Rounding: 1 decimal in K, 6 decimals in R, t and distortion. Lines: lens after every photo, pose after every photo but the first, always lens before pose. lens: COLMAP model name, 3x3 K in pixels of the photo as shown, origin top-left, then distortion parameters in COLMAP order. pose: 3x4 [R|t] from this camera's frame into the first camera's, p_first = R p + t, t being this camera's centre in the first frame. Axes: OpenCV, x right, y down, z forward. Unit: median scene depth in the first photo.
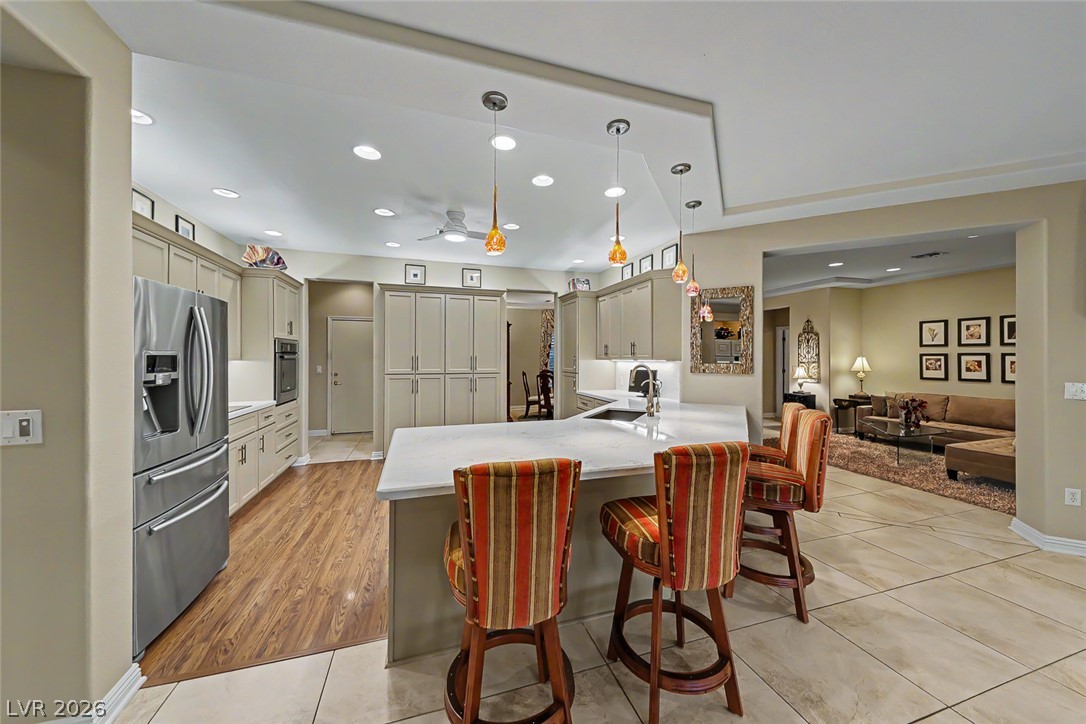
lens RADIAL K [[380.7, 0, 534.2], [0, 380.7, 355.6], [0, 0, 1]] dist [0.008144, -0.005251]
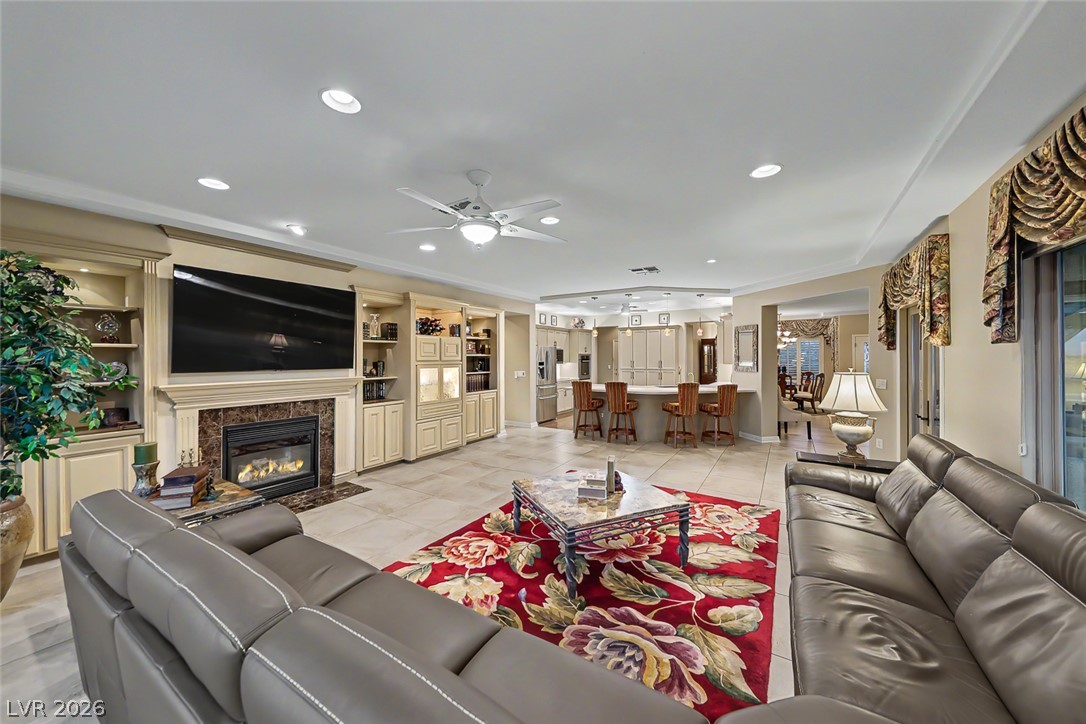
lens RADIAL K [[380.7, 0, 544.8], [0, 380.7, 356.7], [0, 0, 1]] dist [0.008144, -0.005251]
pose [[0.659043, -0.003467, -0.752097, 0.811031], [0.004252, 0.999991, -0.000883, -0.018593], [0.752093, -0.002616, 0.659052, -0.645808]]
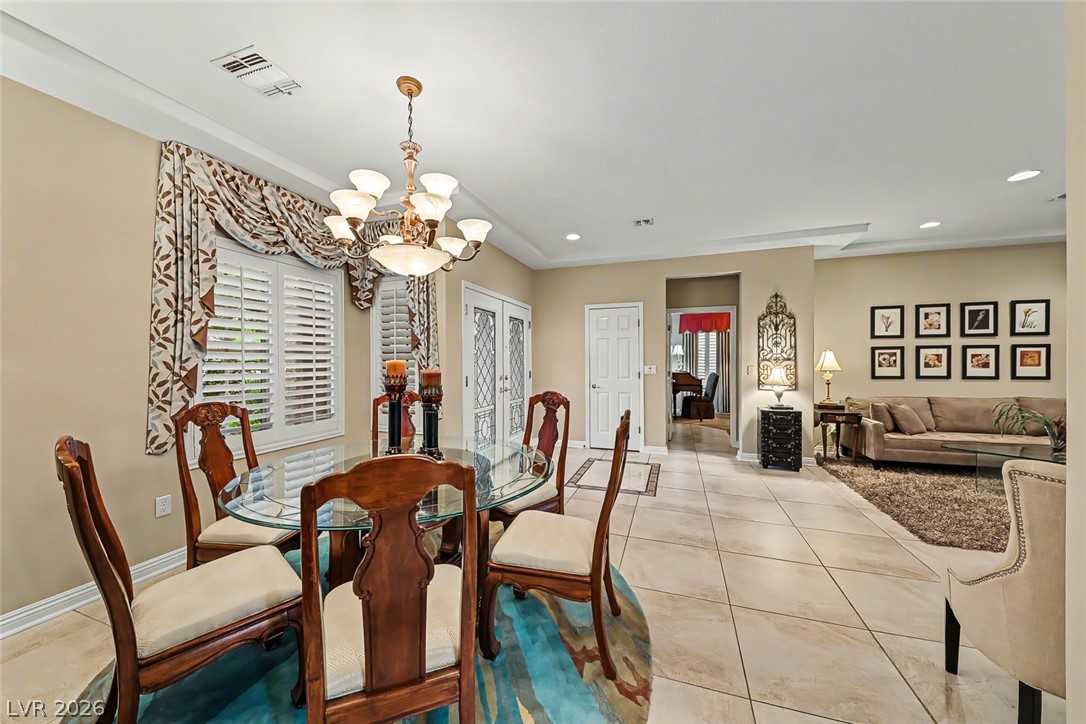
lens RADIAL K [[380.7, 0, 544.0], [0, 380.7, 362.3], [0, 0, 1]] dist [0.008144, -0.005251]
pose [[0.582748, -0.007577, 0.812618, -0.053264], [0.005144, 0.999971, 0.005635, 0.021097], [-0.812637, 0.000896, 0.582770, 1.187934]]
